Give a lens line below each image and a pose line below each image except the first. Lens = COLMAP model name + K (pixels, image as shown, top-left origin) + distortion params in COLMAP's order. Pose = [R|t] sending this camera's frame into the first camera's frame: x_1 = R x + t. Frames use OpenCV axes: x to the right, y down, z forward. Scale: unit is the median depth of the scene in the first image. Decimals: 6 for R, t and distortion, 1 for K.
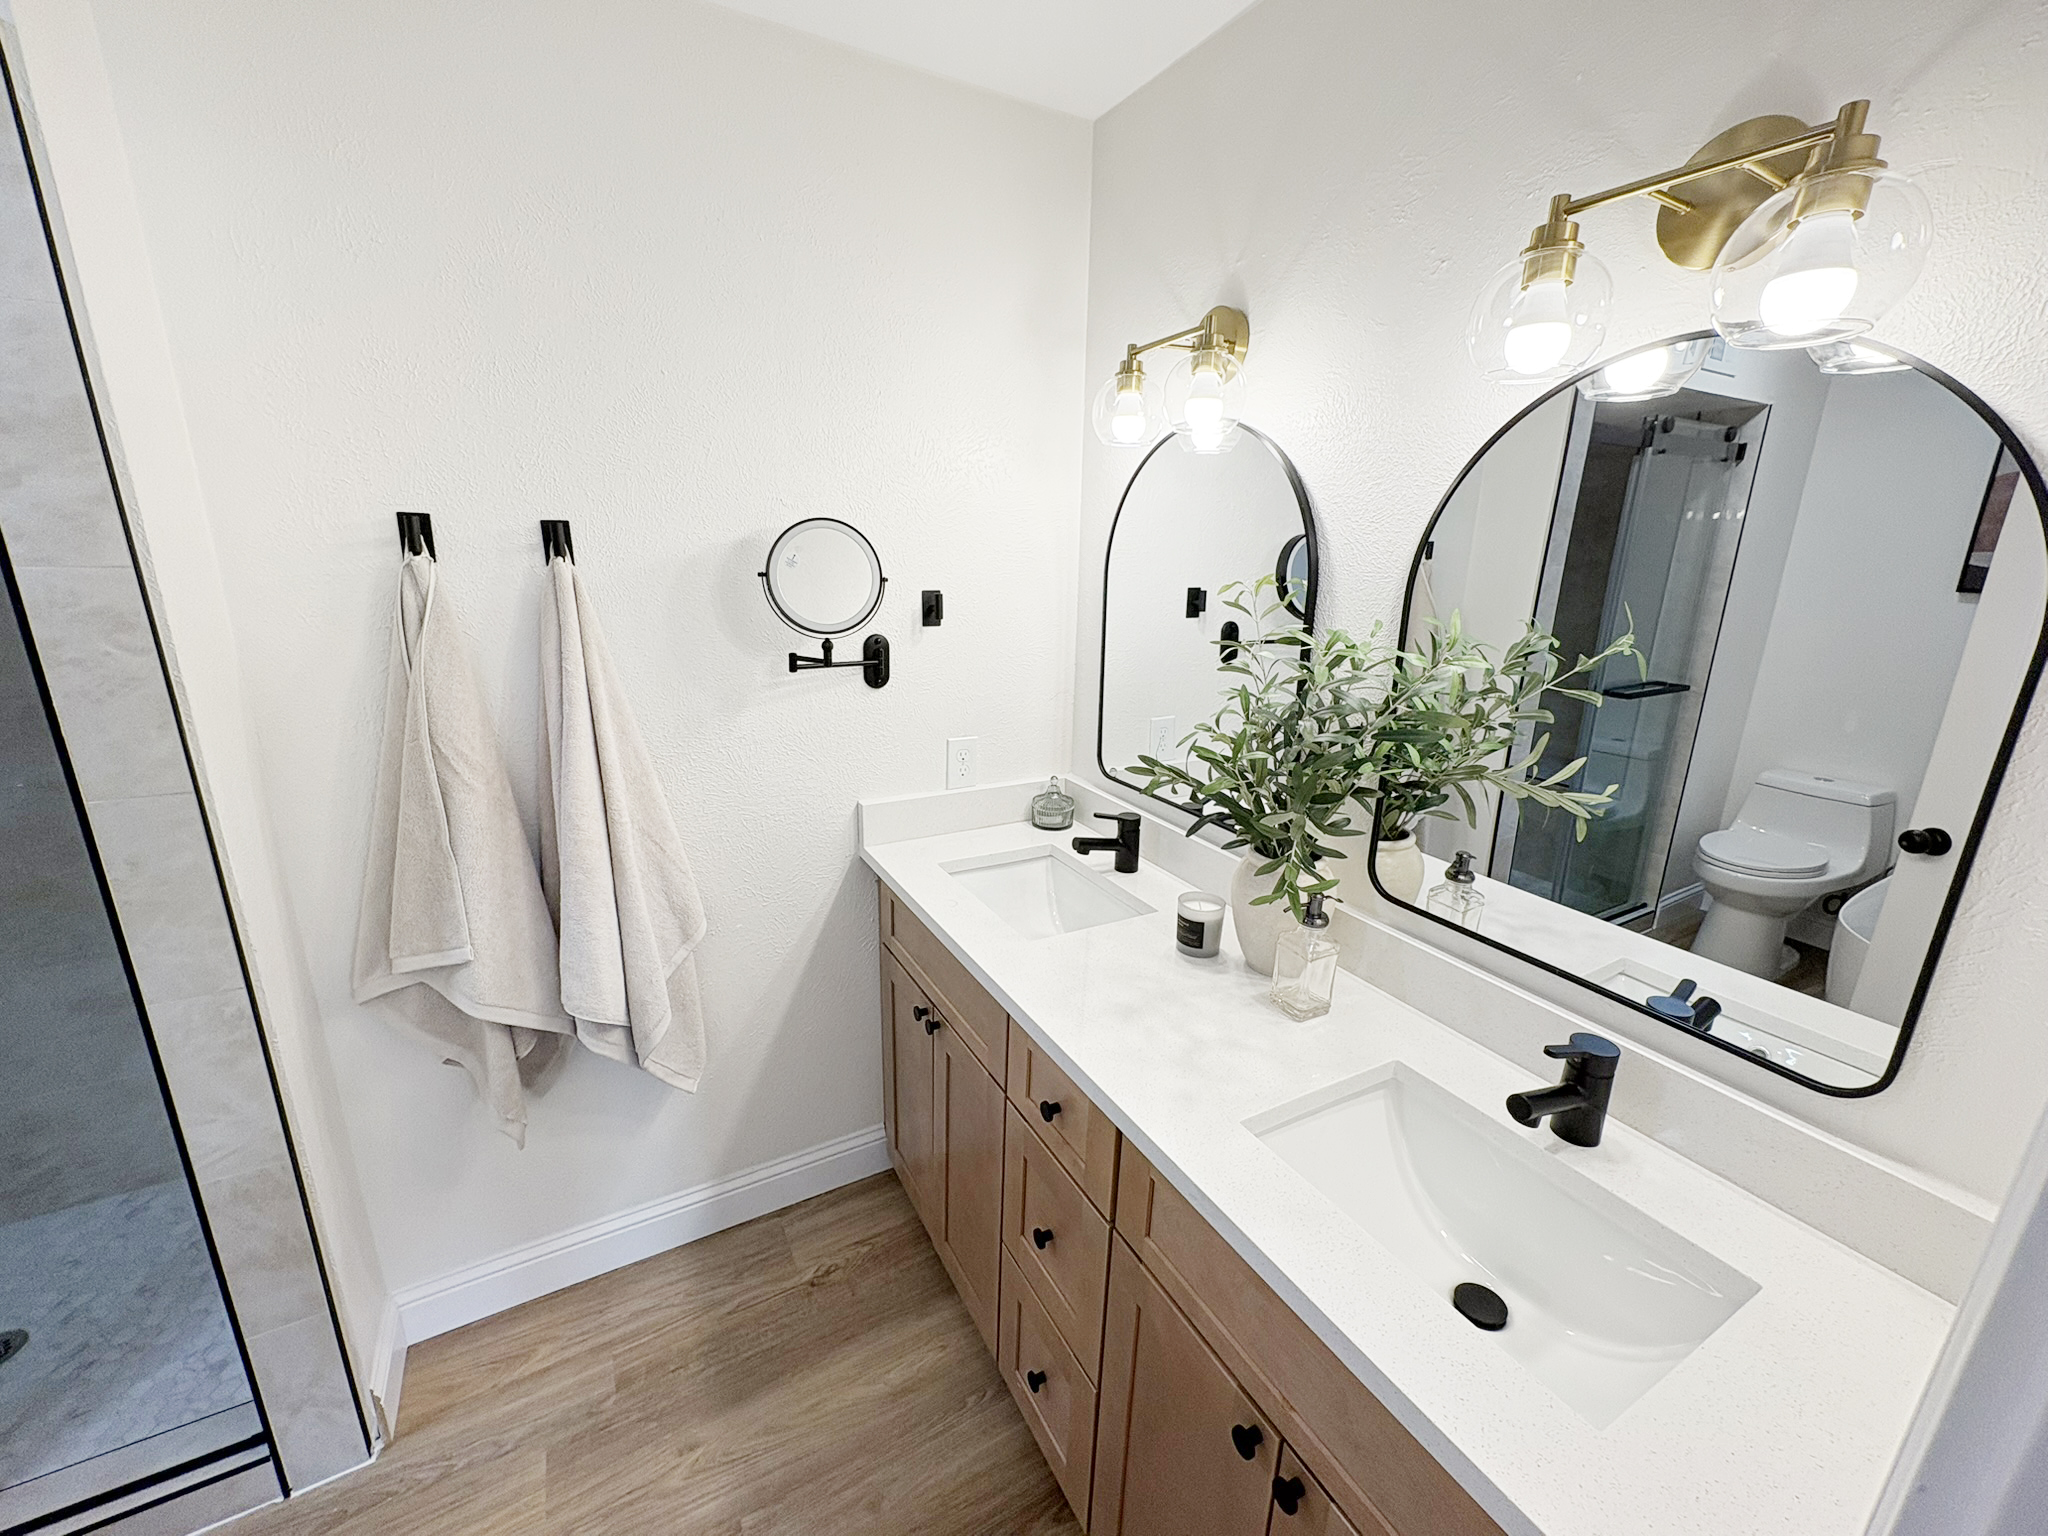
lens RADIAL K [[813.7, 0, 1026.4], [0, 813.7, 772.4], [0, 0, 1]] dist [-0.001069, 0.000321]
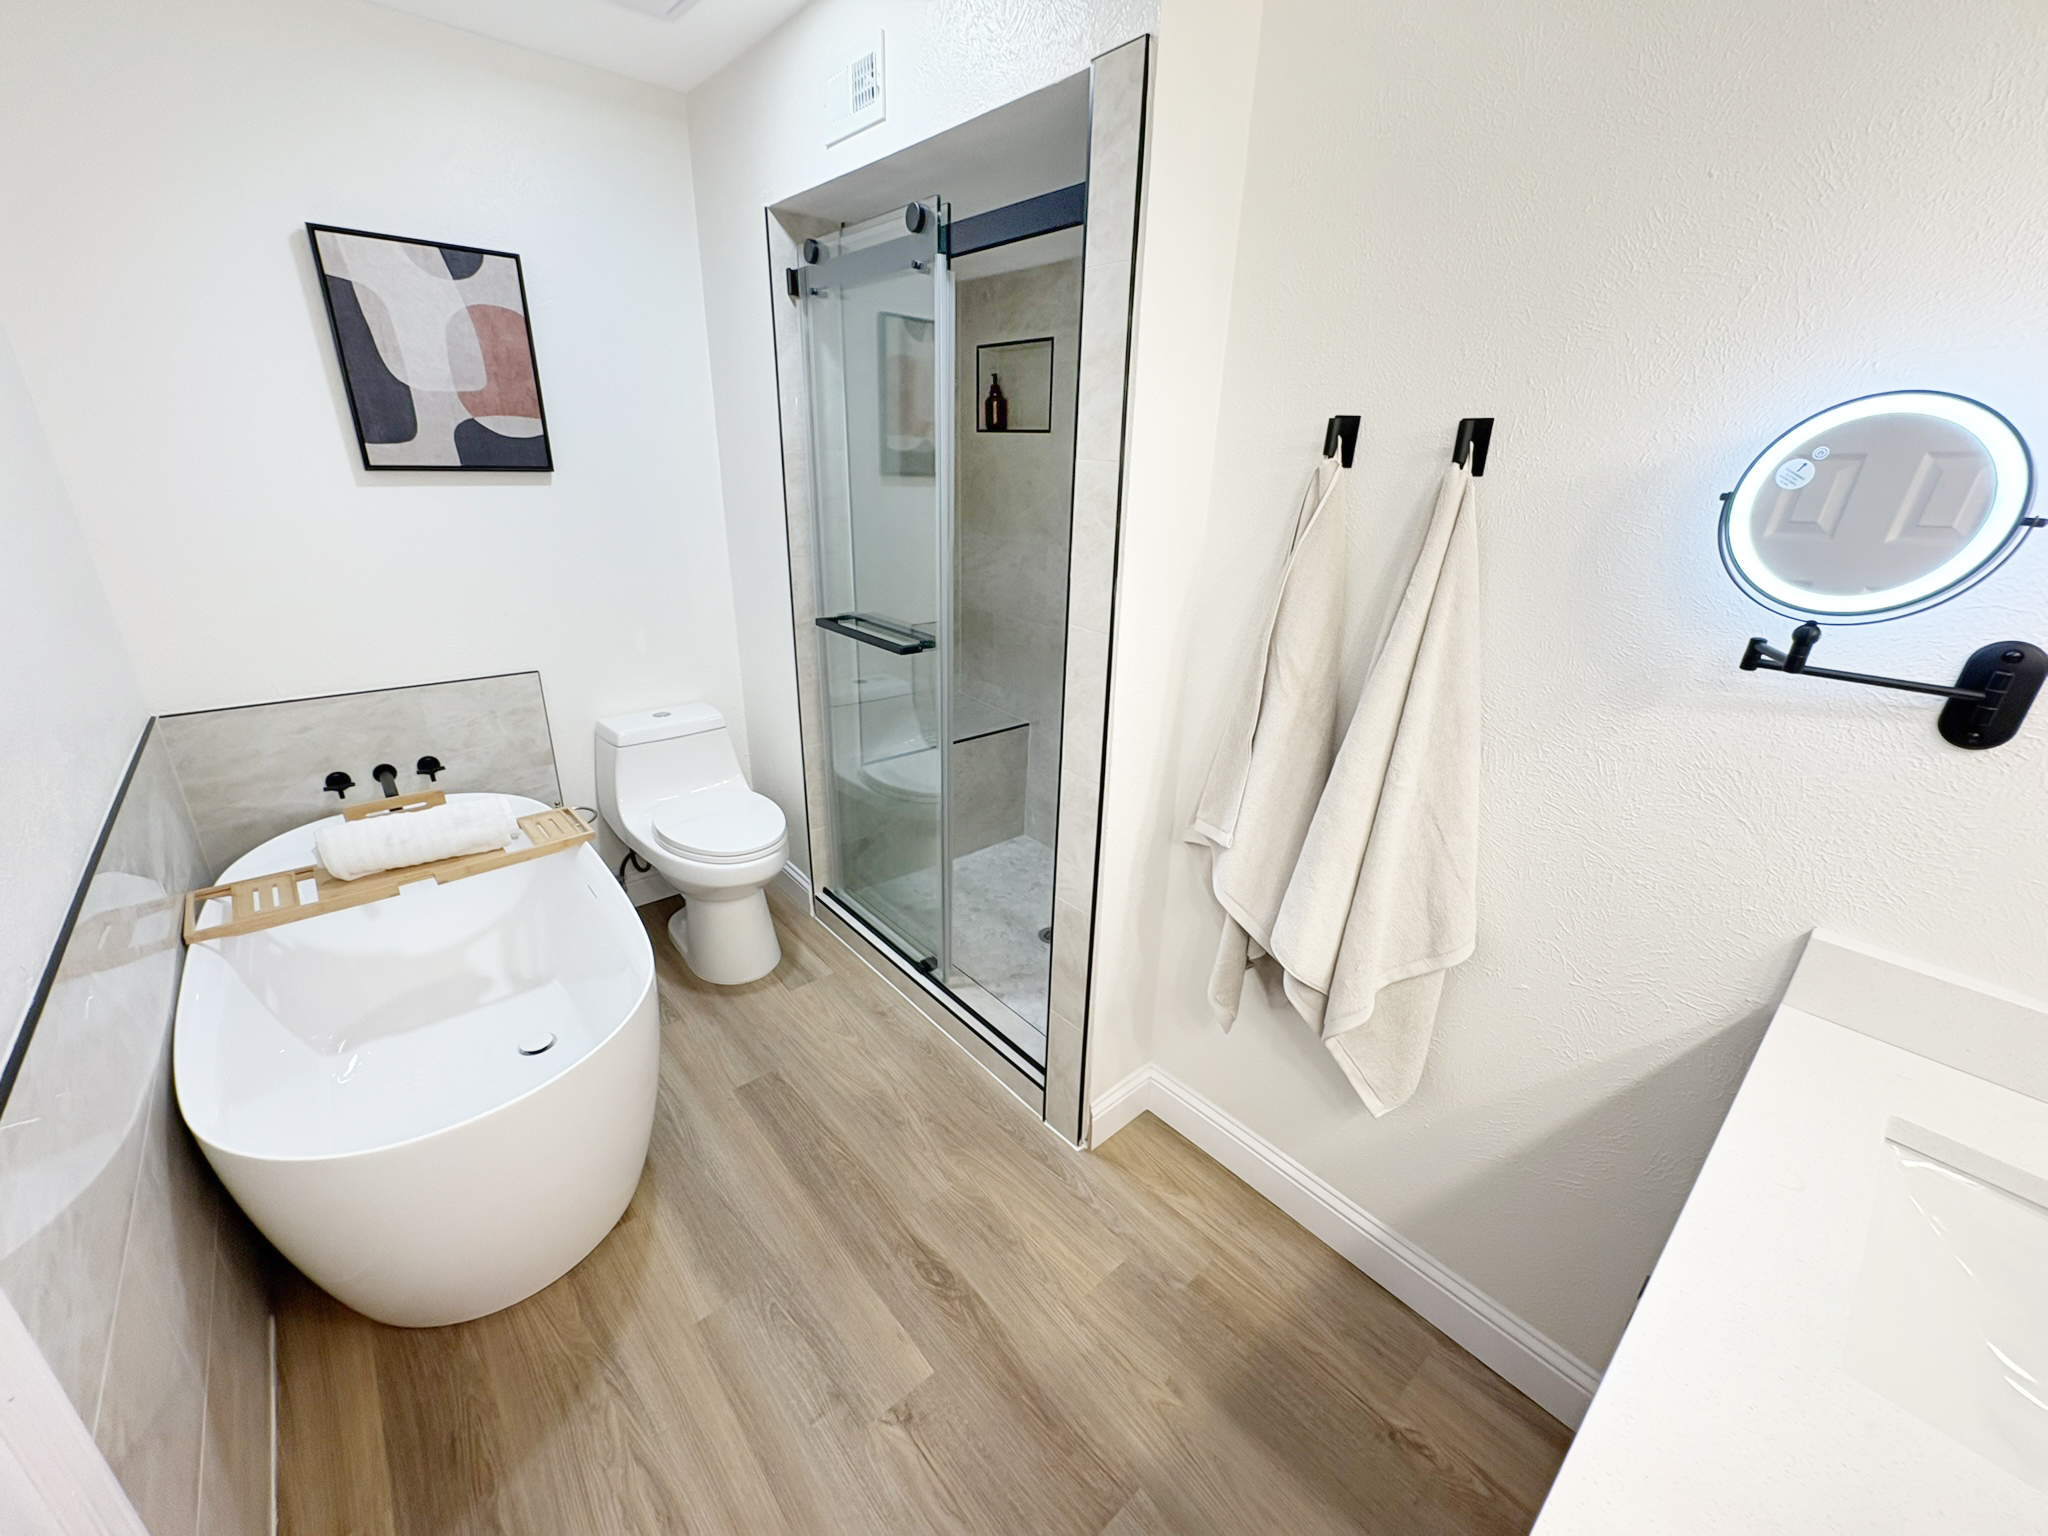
lens RADIAL K [[813.7, 0, 1018.0], [0, 813.7, 768.8], [0, 0, 1]] dist [-0.001069, 0.000321]
pose [[0.199322, 0.340407, -0.918909, 0.184015], [-0.290126, 0.916184, 0.276465, -0.069085], [0.936001, 0.211494, 0.281377, 0.361553]]
